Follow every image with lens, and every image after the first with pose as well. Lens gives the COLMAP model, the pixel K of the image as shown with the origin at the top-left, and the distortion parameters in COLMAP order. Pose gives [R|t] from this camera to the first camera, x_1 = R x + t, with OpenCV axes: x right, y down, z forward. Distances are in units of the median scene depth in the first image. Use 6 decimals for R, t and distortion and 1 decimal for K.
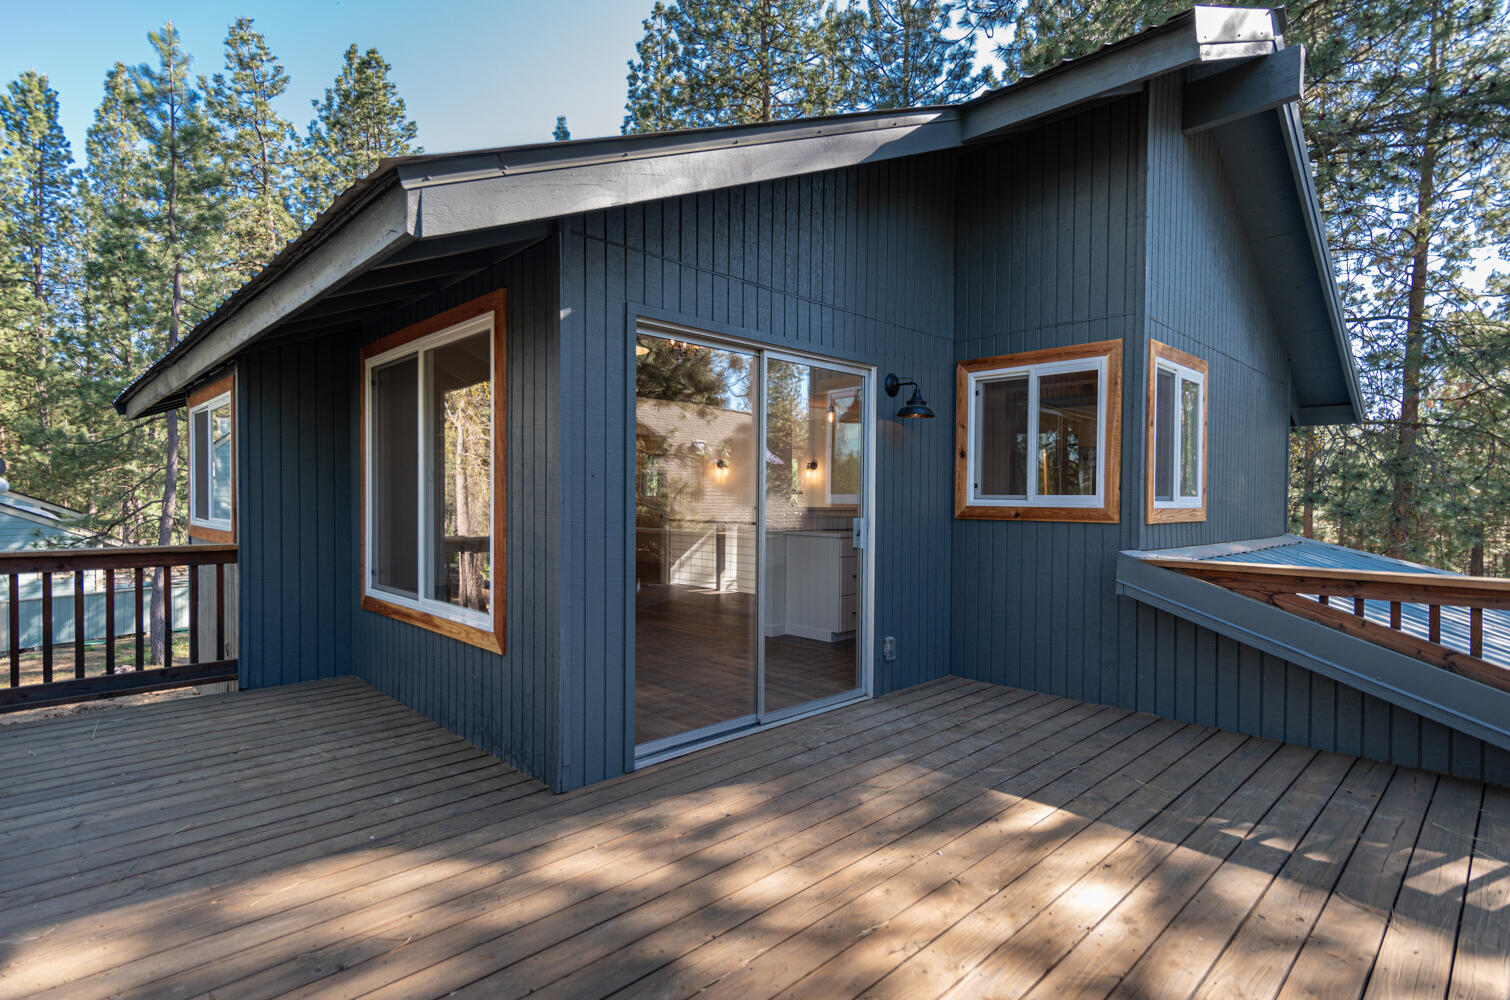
lens RADIAL K [[743.2, 0, 751.1], [0, 743.2, 485.0], [0, 0, 1]] dist [-0.004490, 0.000076]
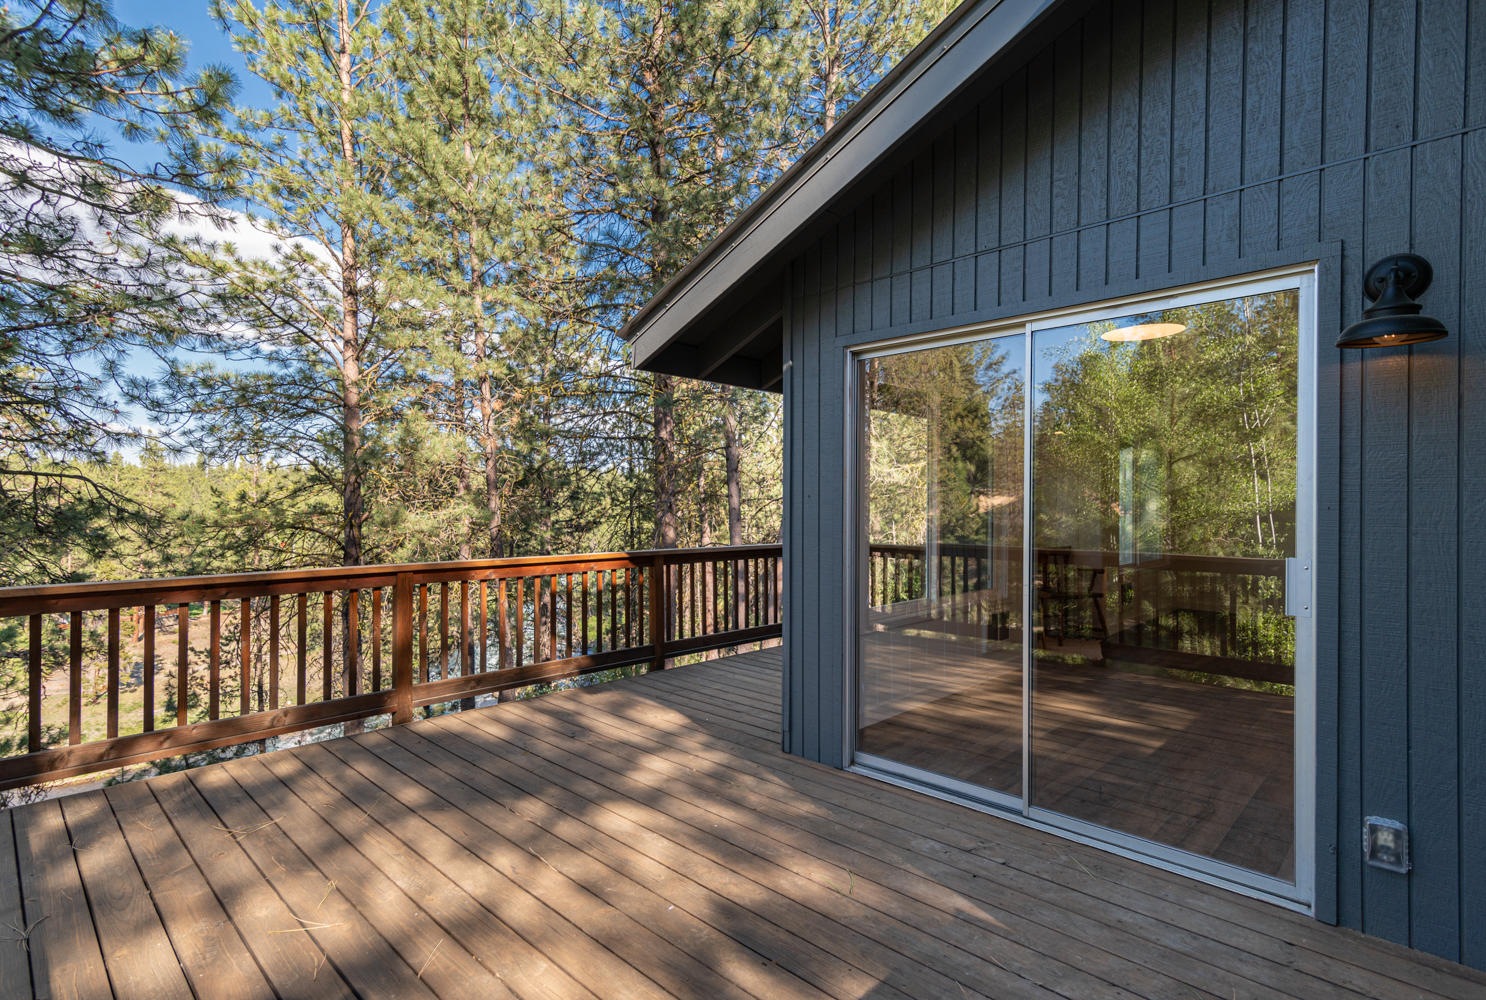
lens RADIAL K [[722.3, 0, 743.0], [0, 722.3, 500.0], [0, 0, 1]] dist [0.003442, 0.000452]
pose [[0.049139, -0.012851, -0.998709, 0.955596], [0.004660, 0.999909, -0.012637, 0.007939], [0.998781, -0.004033, 0.049194, 0.870357]]
